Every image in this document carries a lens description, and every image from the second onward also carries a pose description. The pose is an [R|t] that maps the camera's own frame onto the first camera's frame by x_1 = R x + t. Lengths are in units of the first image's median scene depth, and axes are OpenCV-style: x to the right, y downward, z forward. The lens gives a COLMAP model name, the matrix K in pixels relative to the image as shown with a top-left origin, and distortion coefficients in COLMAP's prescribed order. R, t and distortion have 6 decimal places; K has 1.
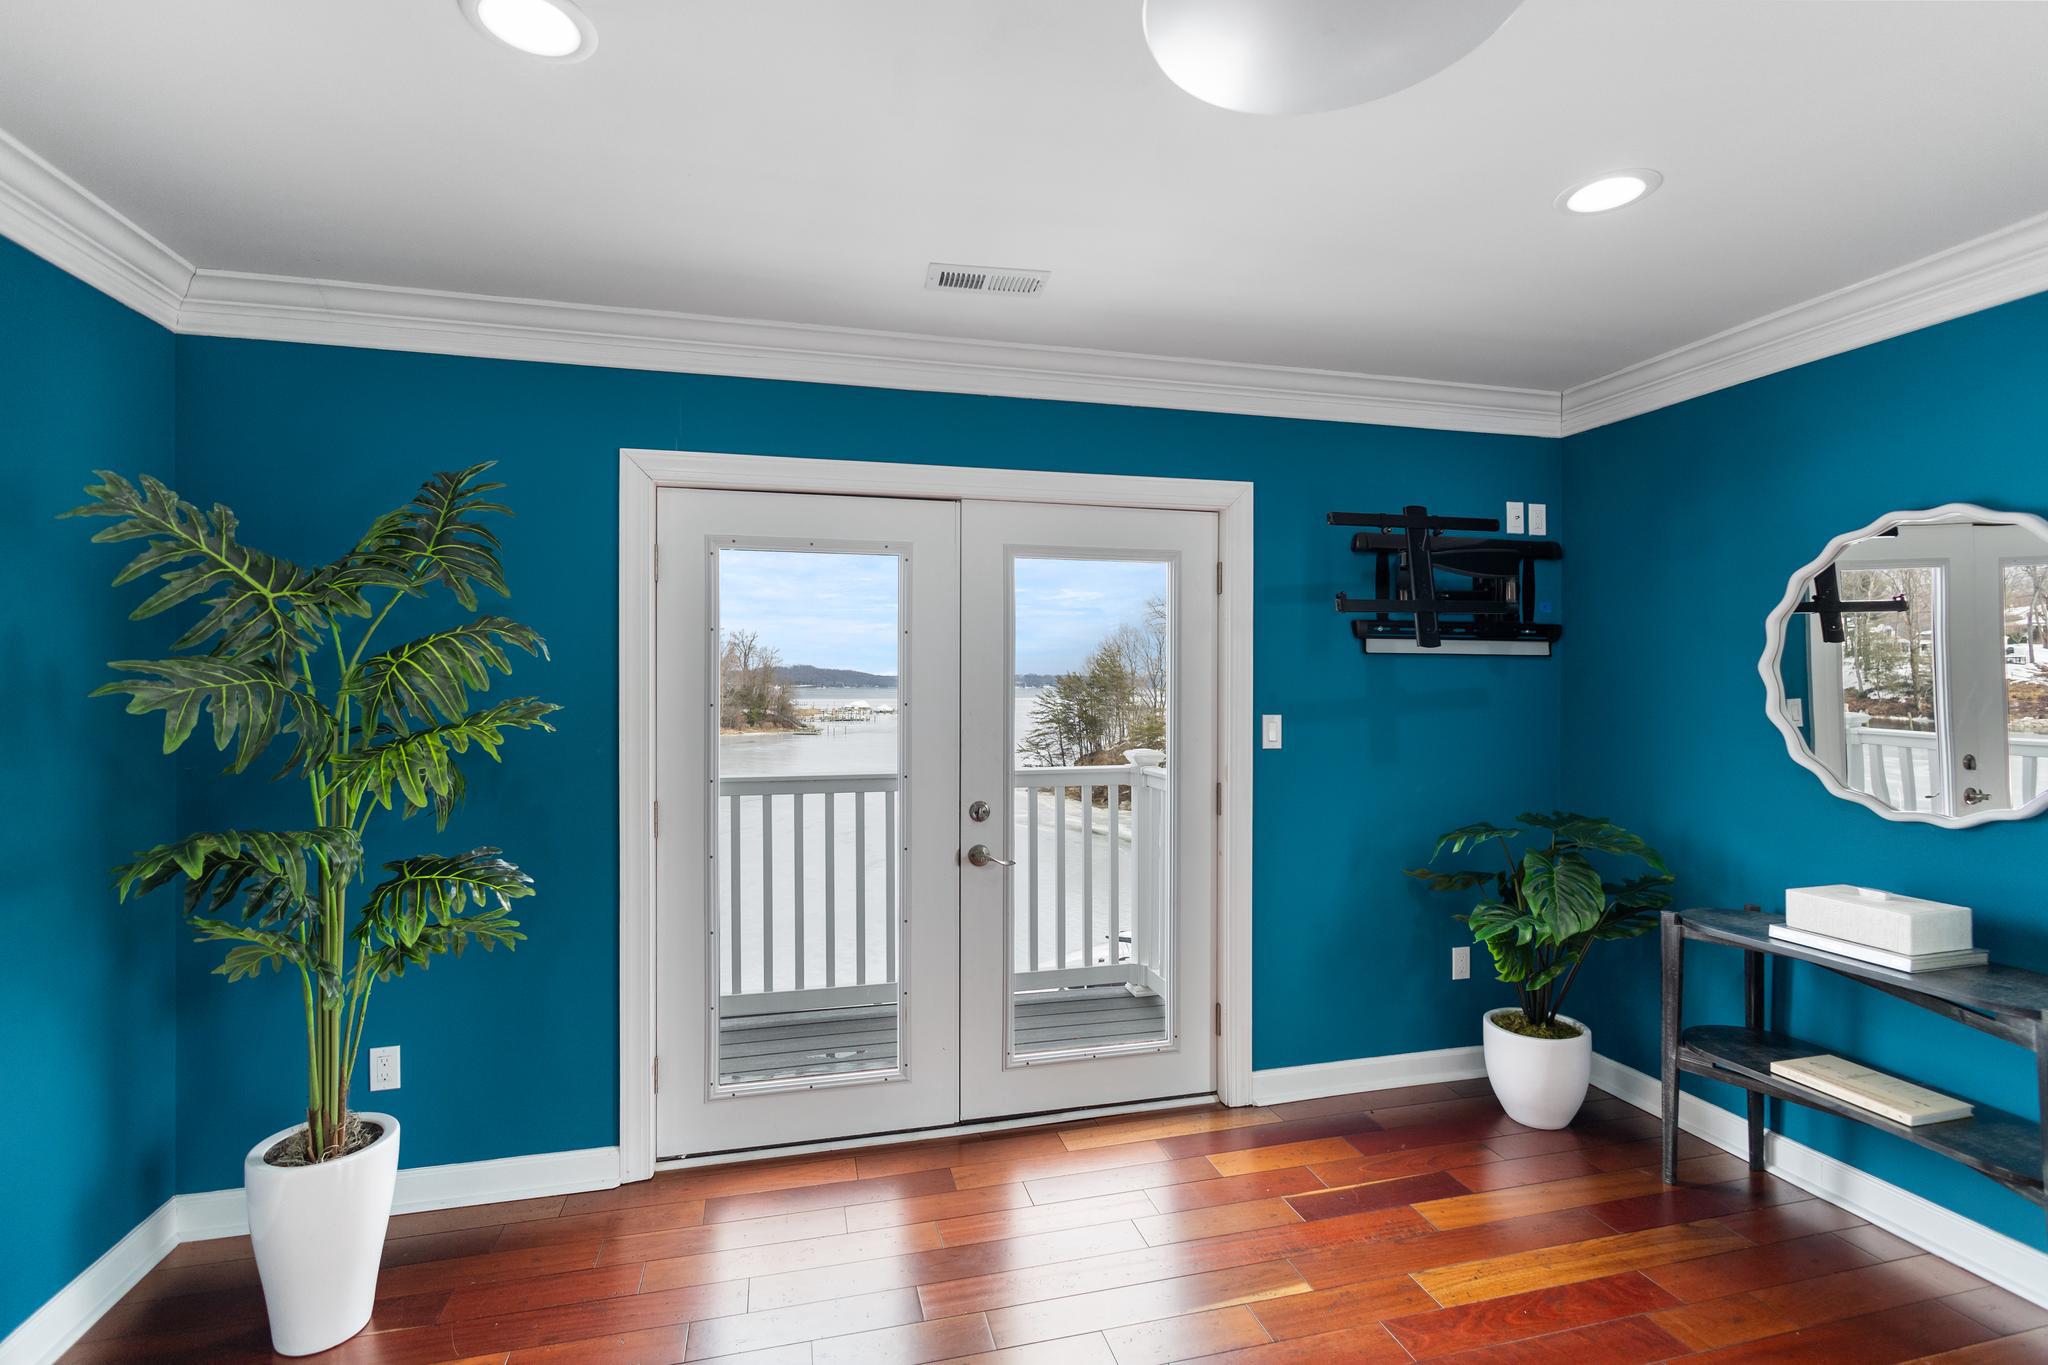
lens RADIAL K [[931.2, 0, 1019.7], [0, 931.2, 706.3], [0, 0, 1]] dist [-0.002302, -0.000043]
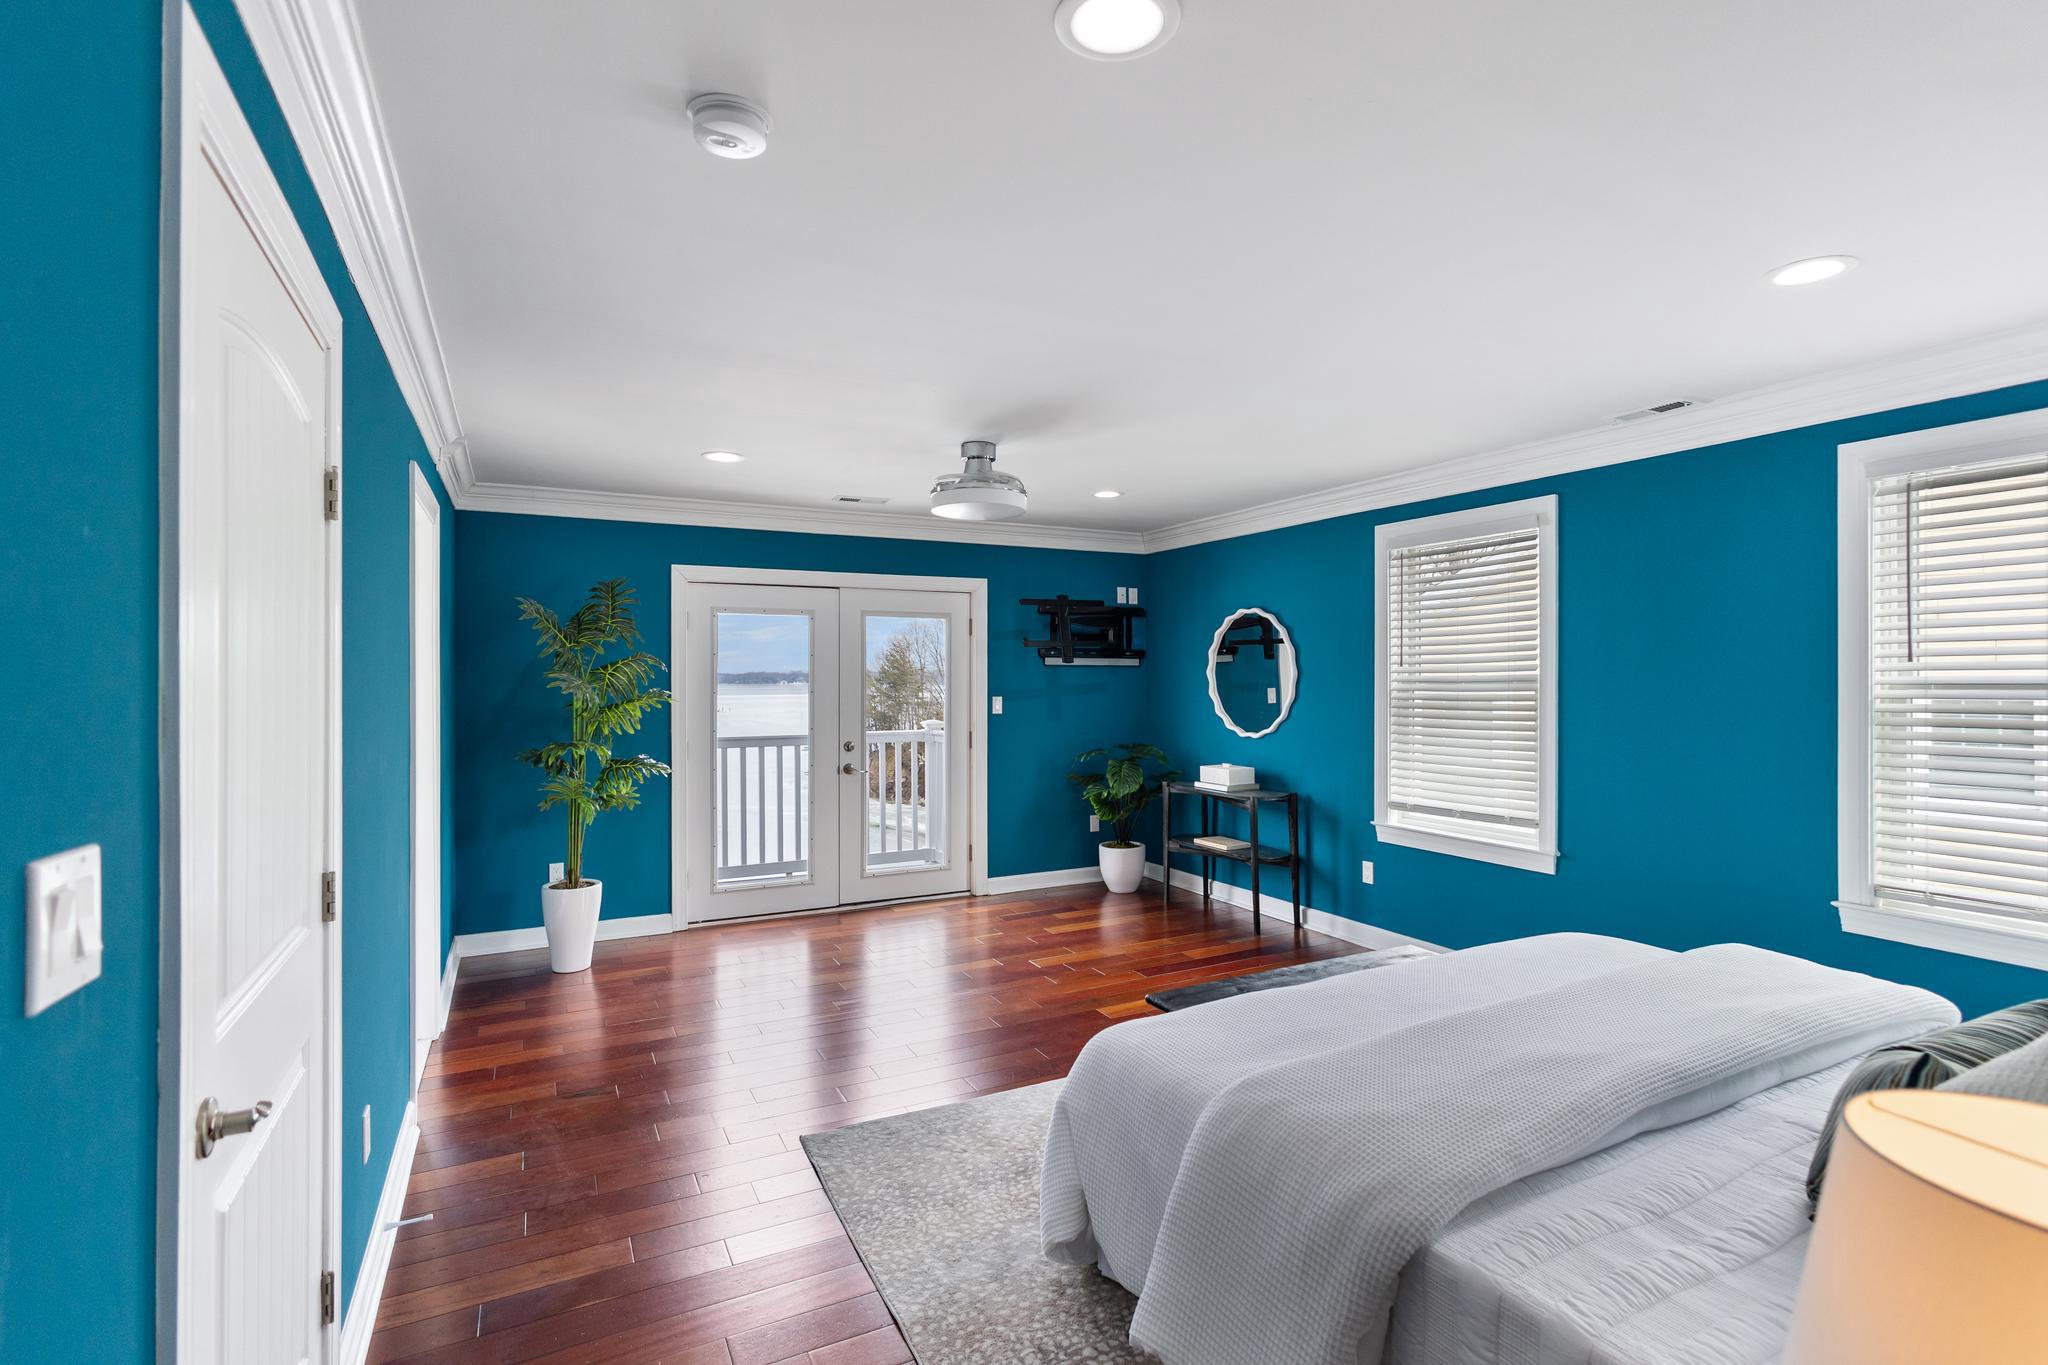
lens RADIAL K [[958.5, 0, 1024.5], [0, 958.5, 647.3], [0, 0, 1]] dist [-0.001168, -0.000021]
pose [[0.974198, 0.005075, 0.225637, -0.135327], [0.007921, 0.998362, -0.056655, 0.021343], [-0.225555, 0.056980, 0.972563, -1.023344]]
